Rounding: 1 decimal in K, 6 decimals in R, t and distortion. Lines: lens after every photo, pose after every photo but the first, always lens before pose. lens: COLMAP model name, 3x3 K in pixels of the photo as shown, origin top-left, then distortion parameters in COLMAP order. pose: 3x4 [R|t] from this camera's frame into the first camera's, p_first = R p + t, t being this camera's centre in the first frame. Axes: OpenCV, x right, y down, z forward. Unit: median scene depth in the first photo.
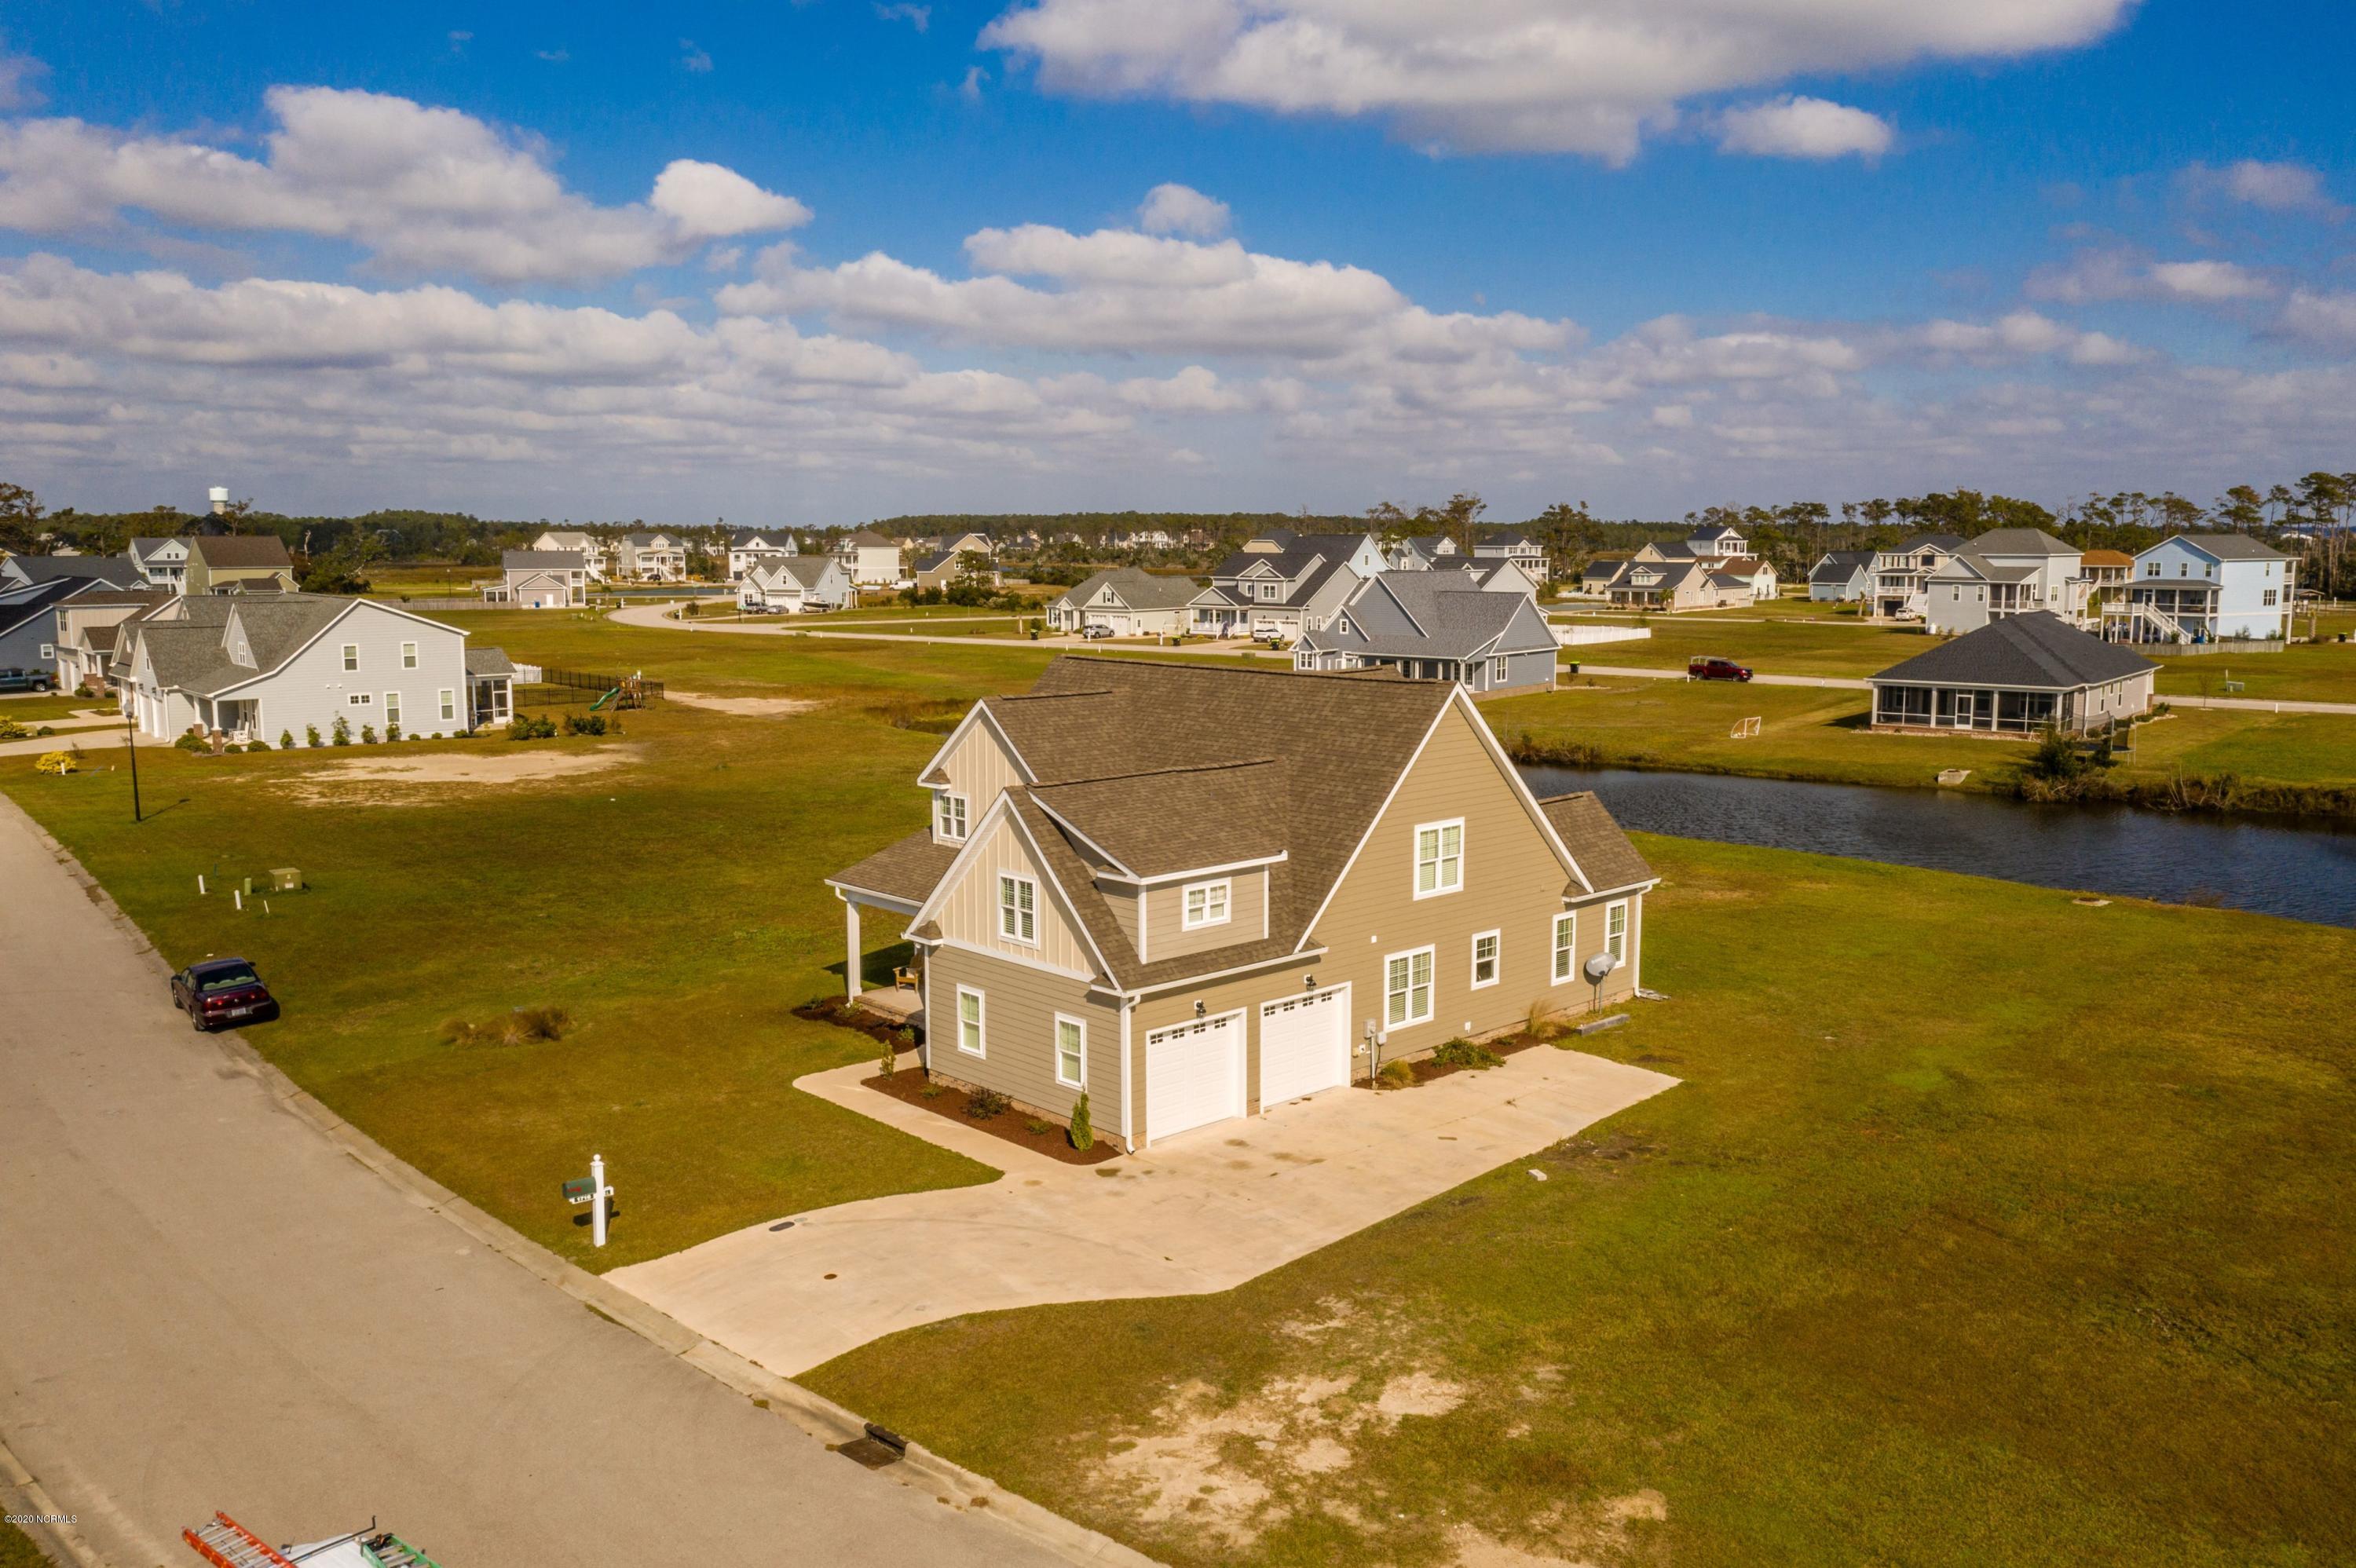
lens RADIAL K [[1852.7, 0, 1178.0], [0, 1852.7, 784.0], [0, 0, 1]] dist [-0.003184, -0.002406]
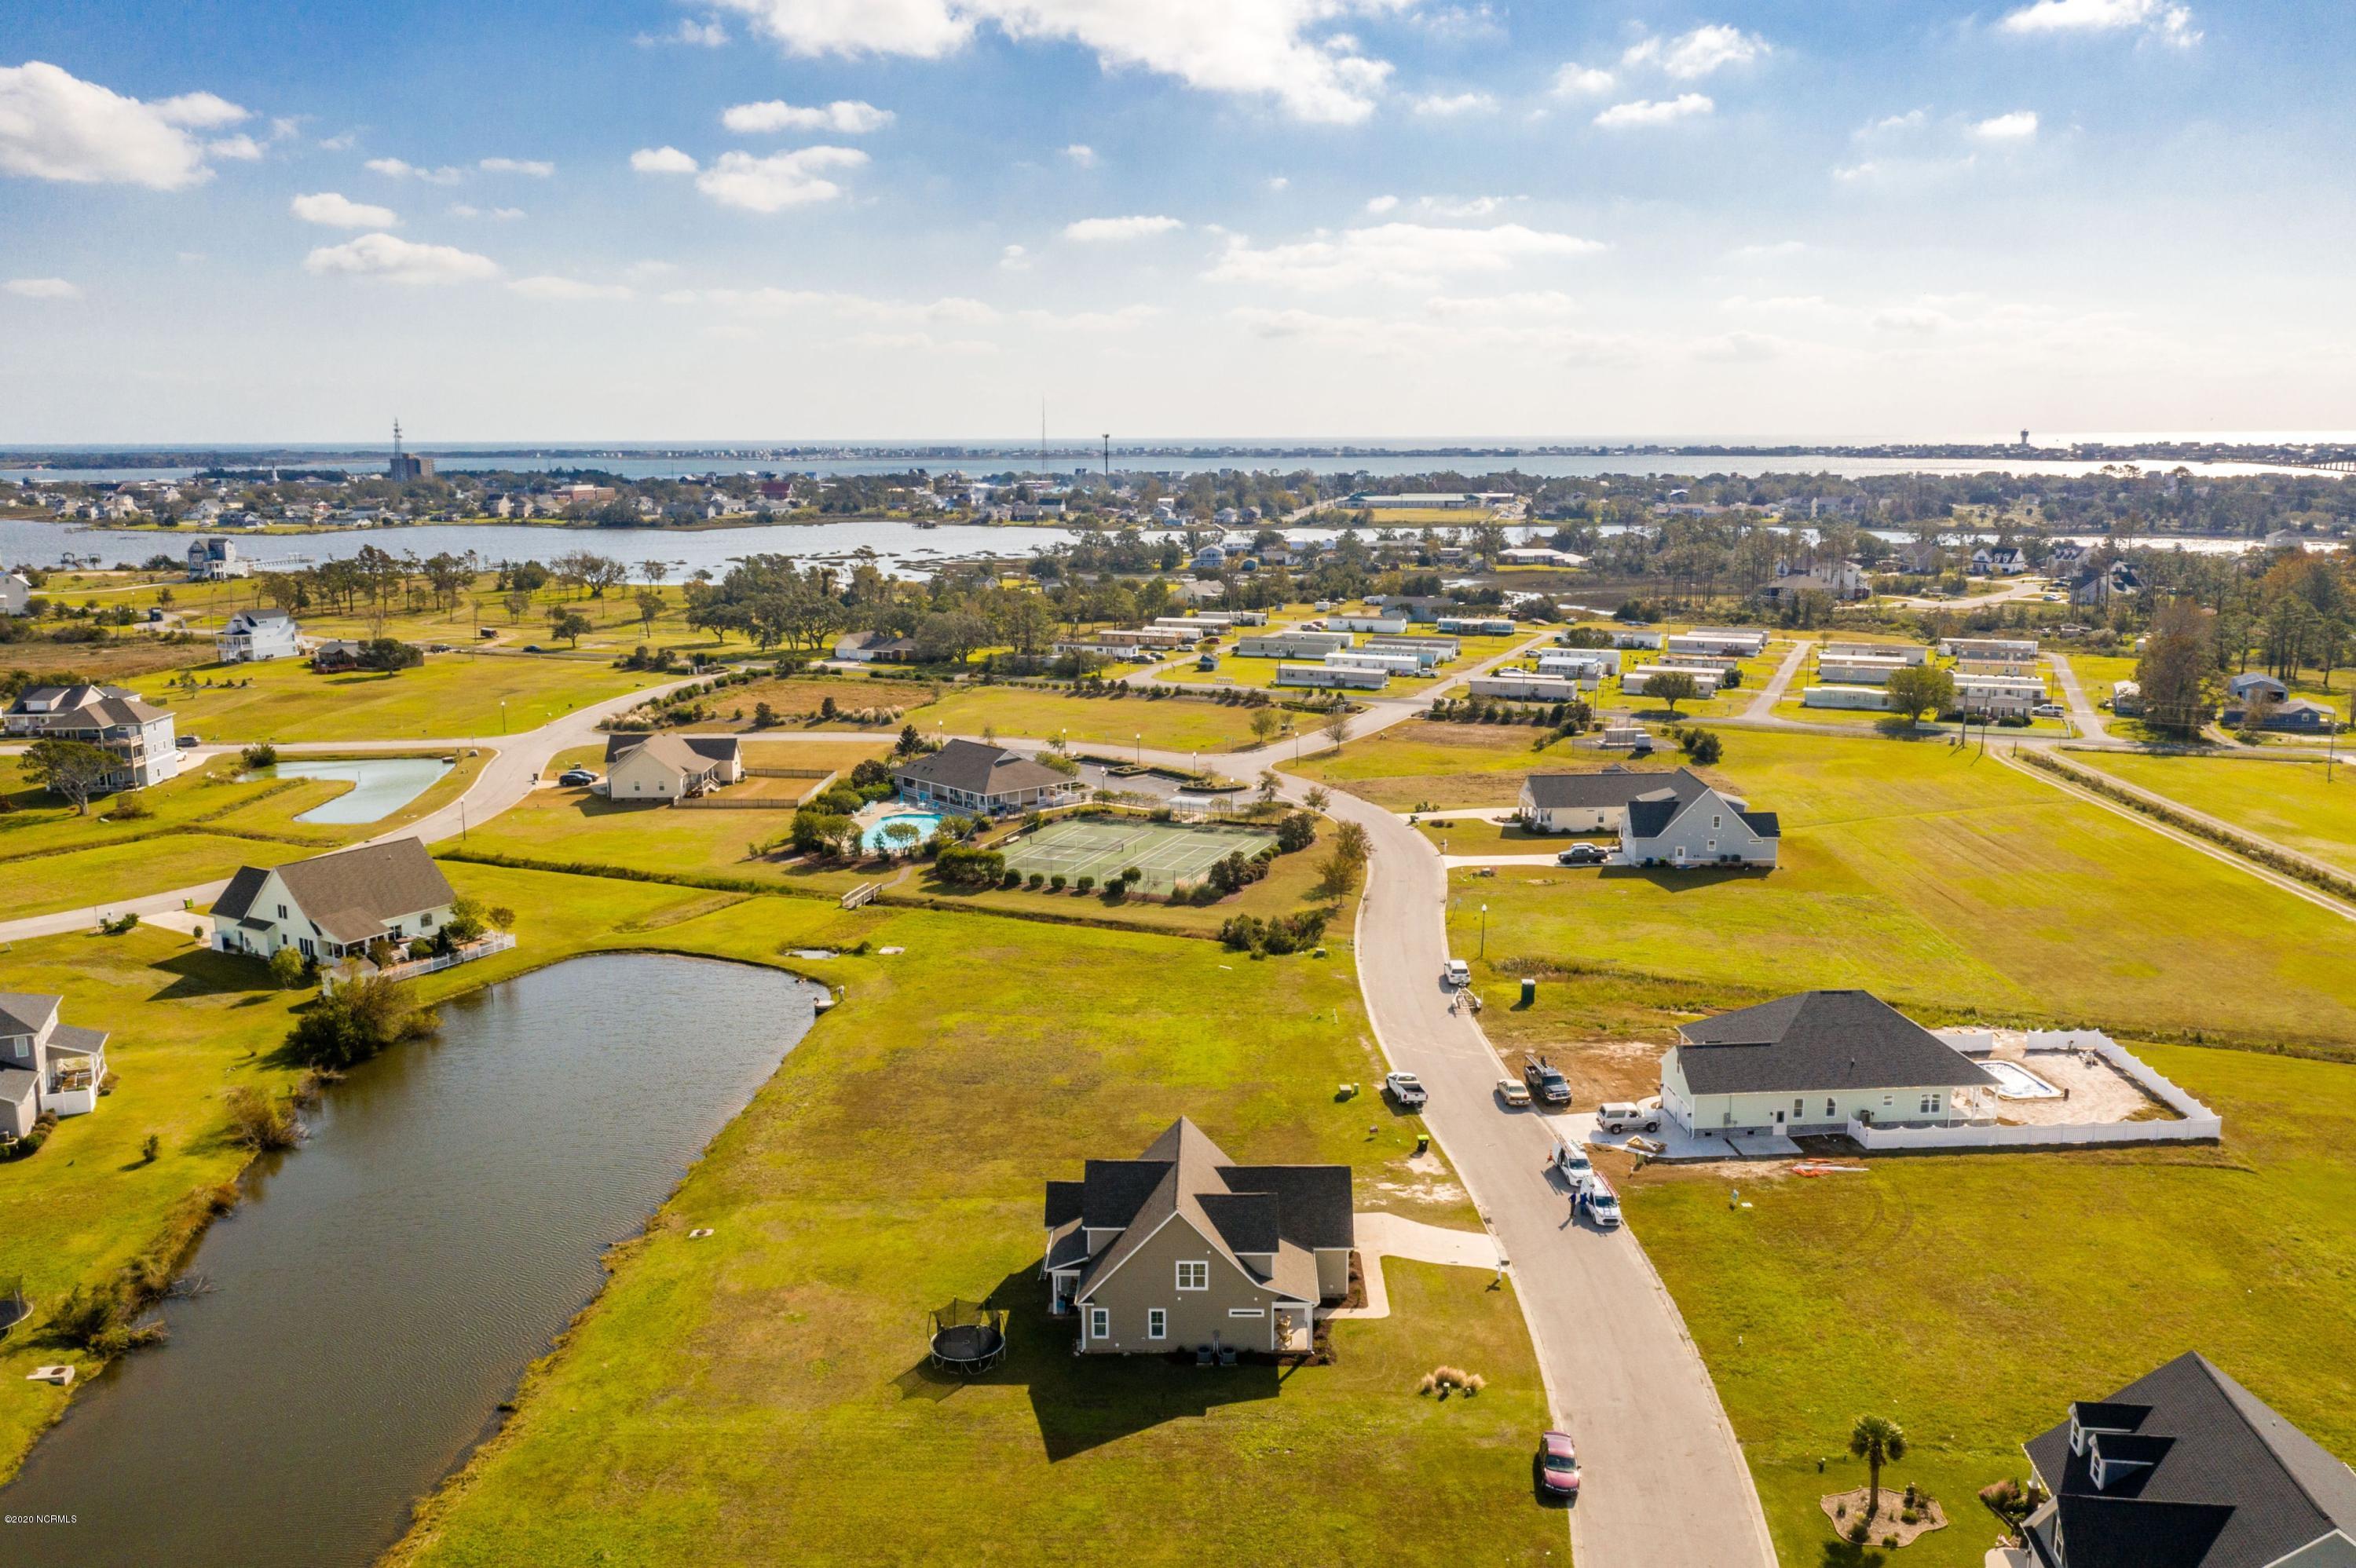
lens RADIAL K [[1852.7, 0, 1178.0], [0, 1852.7, 784.0], [0, 0, 1]] dist [-0.003184, -0.002406]
pose [[-0.710943, -0.125316, 0.691994, -2.230446], [0.101883, 0.955260, 0.277665, -1.707029], [-0.695830, 0.267907, -0.666368, 3.579766]]
